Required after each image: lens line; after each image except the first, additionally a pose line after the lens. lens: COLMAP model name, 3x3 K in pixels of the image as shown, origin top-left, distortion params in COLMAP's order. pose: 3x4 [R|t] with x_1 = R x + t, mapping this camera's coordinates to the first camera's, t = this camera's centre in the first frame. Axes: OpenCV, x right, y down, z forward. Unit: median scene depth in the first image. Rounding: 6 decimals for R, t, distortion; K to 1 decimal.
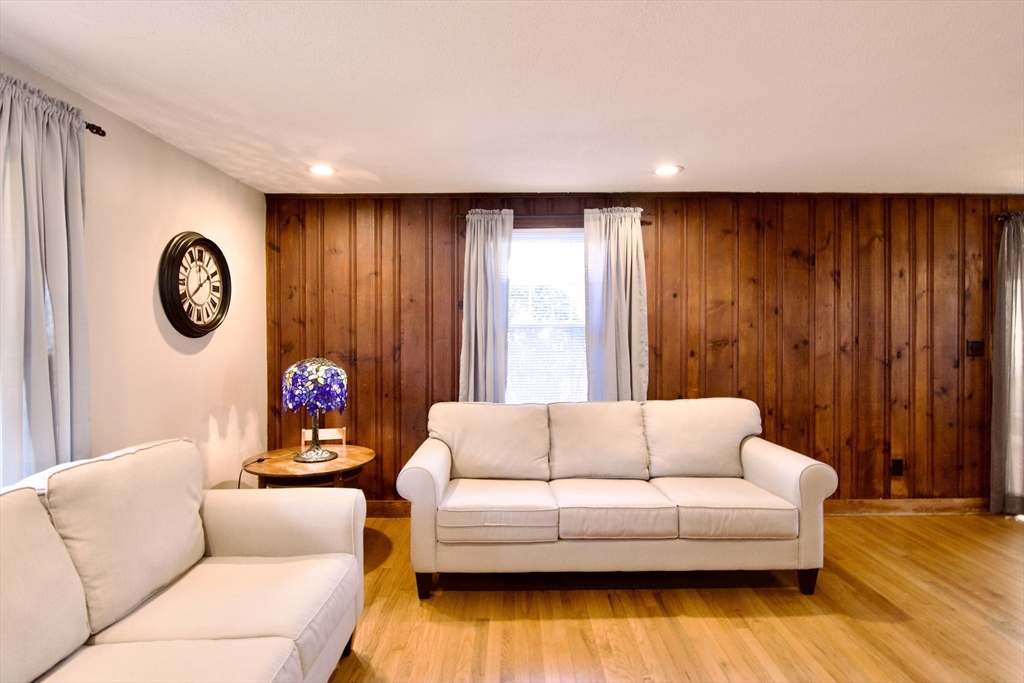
lens RADIAL K [[529.5, 0, 512.4], [0, 529.5, 338.7], [0, 0, 1]] dist [-0.002262, -0.014203]
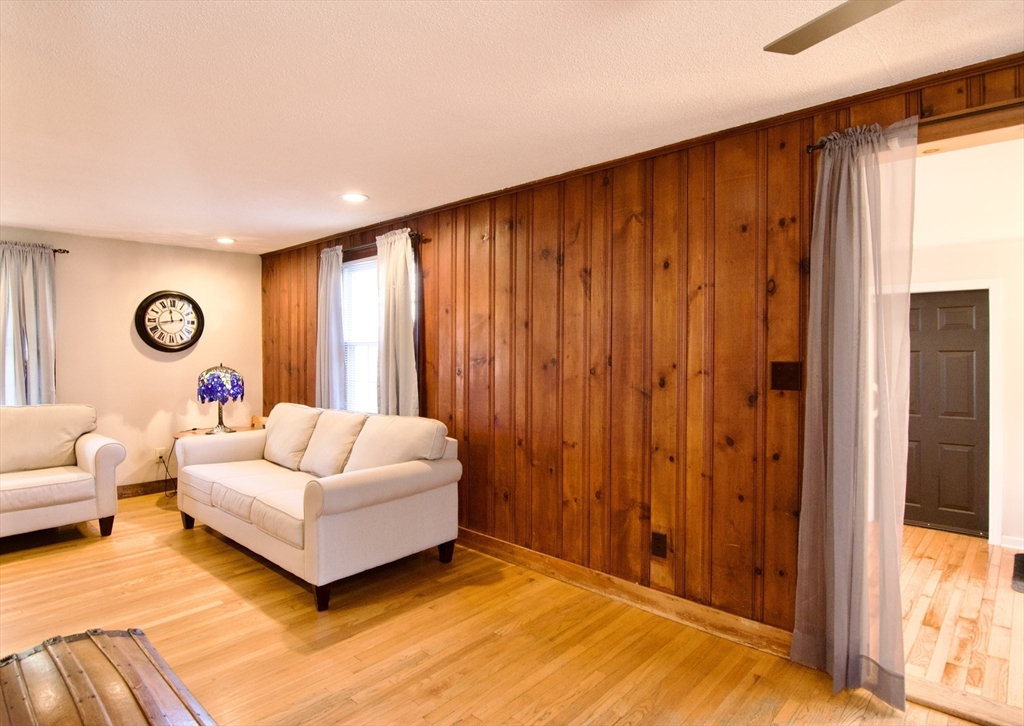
lens RADIAL K [[557.7, 0, 497.8], [0, 557.7, 357.1], [0, 0, 1]] dist [0.001940, -0.018858]
pose [[0.729761, 0.010207, -0.683626, 1.076742], [-0.007987, 0.999948, 0.006404, -0.005337], [0.683656, 0.000787, 0.729804, 0.320266]]
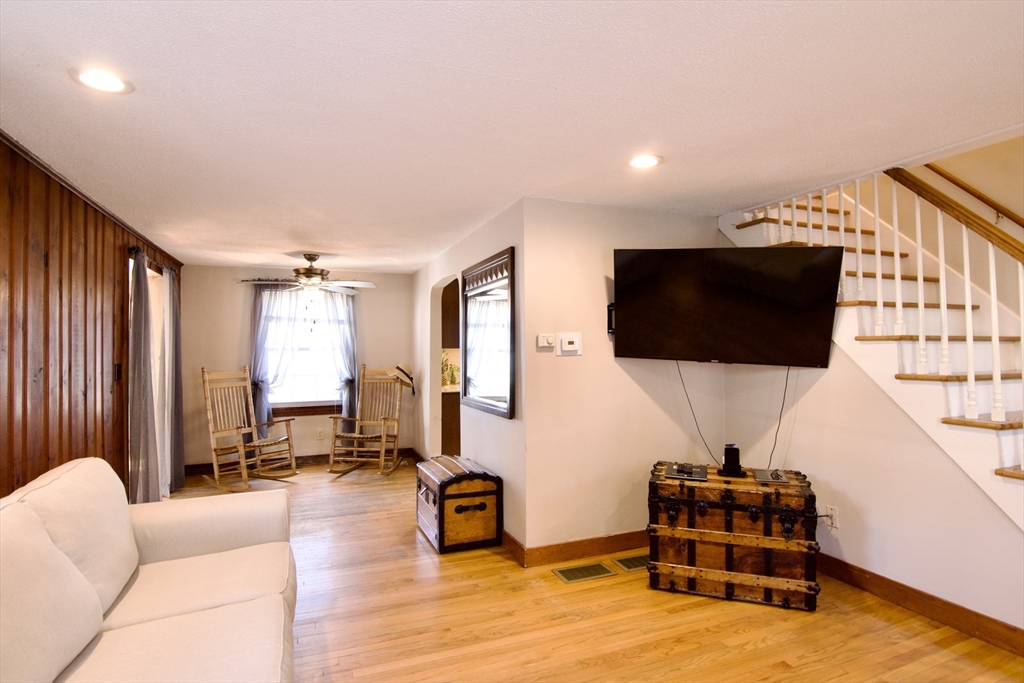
lens RADIAL K [[529.5, 0, 512.4], [0, 529.5, 338.7], [0, 0, 1]] dist [-0.002262, -0.014203]
pose [[-0.369776, 0.025515, 0.928770, -0.344970], [0.020958, 0.999598, -0.019116, -0.012197], [-0.928884, 0.012397, -0.370162, 0.669277]]
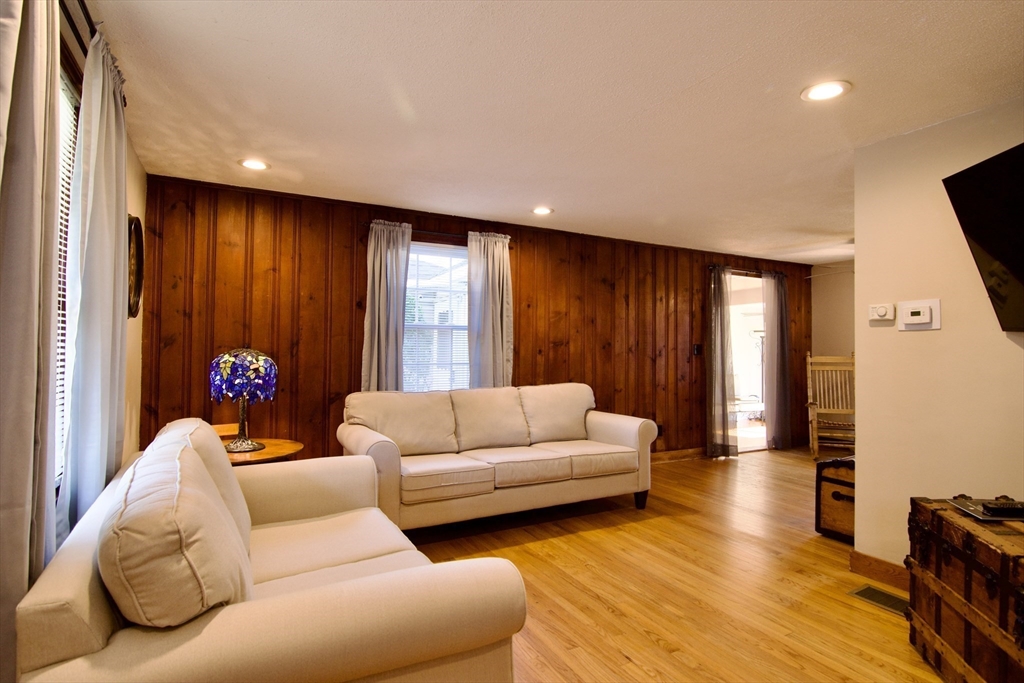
lens RADIAL K [[527.6, 0, 511.4], [0, 527.6, 337.2], [0, 0, 1]] dist [0.002062, -0.009912]
pose [[0.878696, 0.022689, 0.476842, -0.339543], [-0.007280, 0.999391, -0.034137, 0.037694], [-0.477326, 0.026525, 0.878326, -0.102649]]
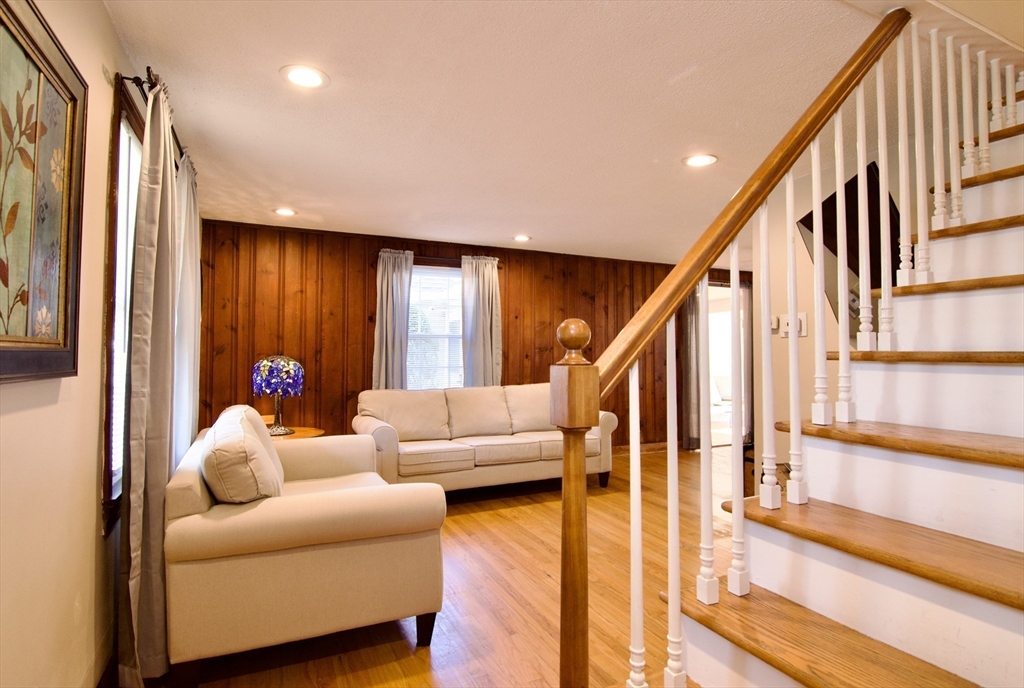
lens RADIAL K [[533.5, 0, 516.0], [0, 533.5, 339.6], [0, 0, 1]] dist [0.002242, 0.000038]
pose [[0.901203, 0.016839, 0.433071, -0.347848], [0.000108, 0.999236, -0.039076, 0.040361], [-0.433398, 0.035262, 0.900512, -0.358004]]
